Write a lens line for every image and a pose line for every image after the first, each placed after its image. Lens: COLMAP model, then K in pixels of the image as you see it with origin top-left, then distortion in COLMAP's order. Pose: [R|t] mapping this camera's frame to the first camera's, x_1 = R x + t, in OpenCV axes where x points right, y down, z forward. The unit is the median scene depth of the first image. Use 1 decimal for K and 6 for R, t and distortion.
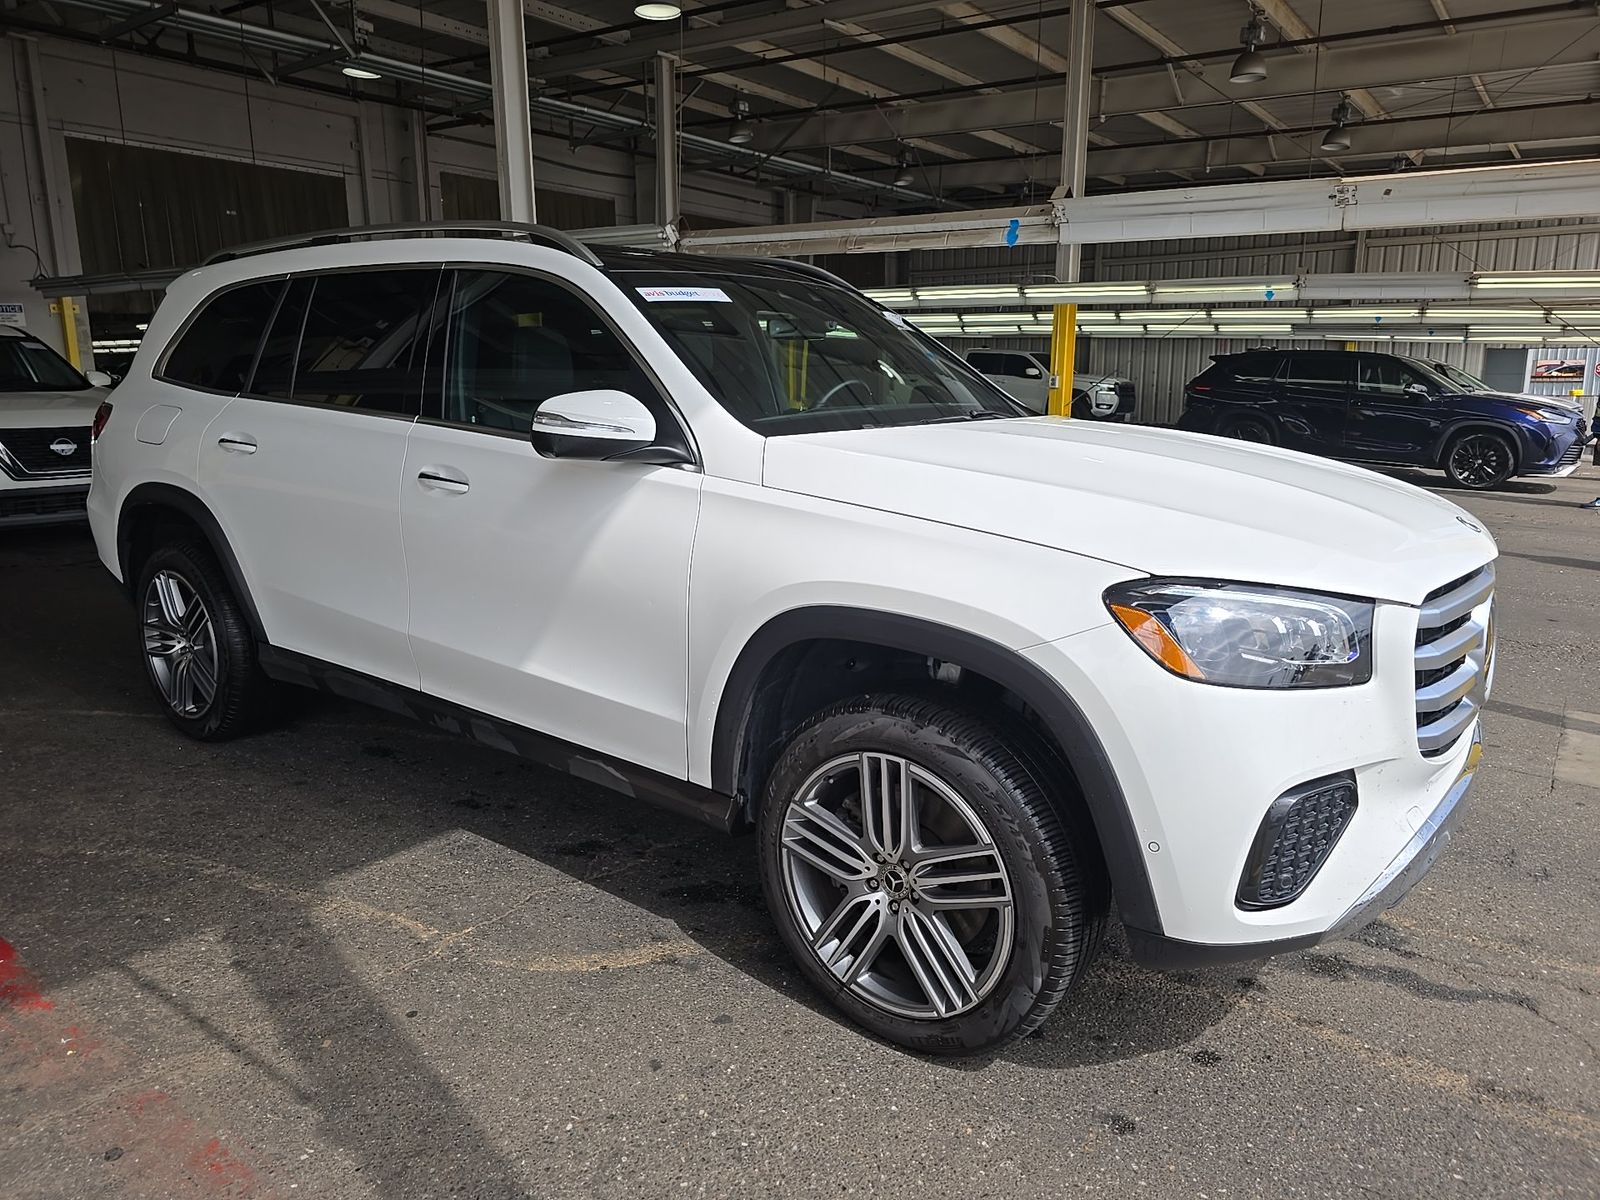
lens RADIAL K [[1097.4, 0, 800.0], [0, 1097.4, 600.0], [0, 0, 1]] dist [0.035602, -0.009704]
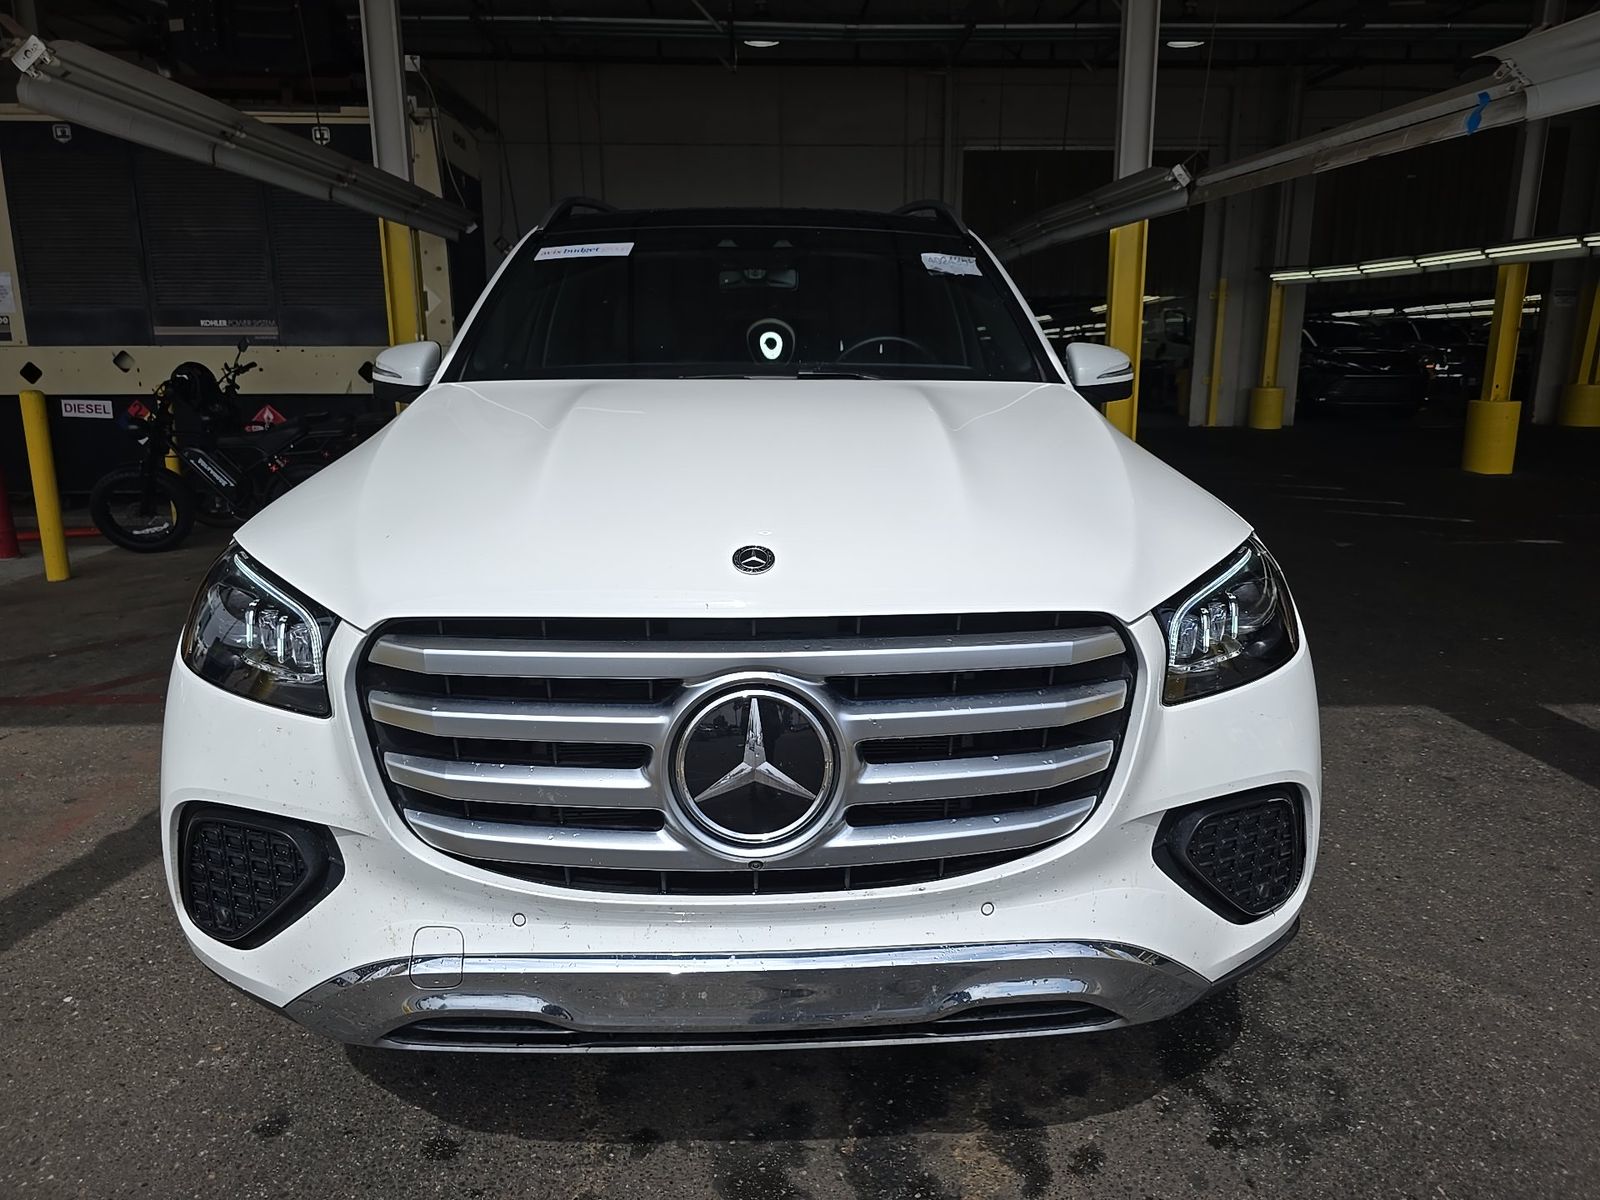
lens RADIAL K [[1097.4, 0, 800.0], [0, 1097.4, 600.0], [0, 0, 1]] dist [0.035602, -0.009704]
pose [[0.623465, 0.175663, -0.761862, 0.494629], [-0.162192, 0.982295, 0.093759, -0.049277], [0.764843, 0.065112, 0.640918, 0.293968]]
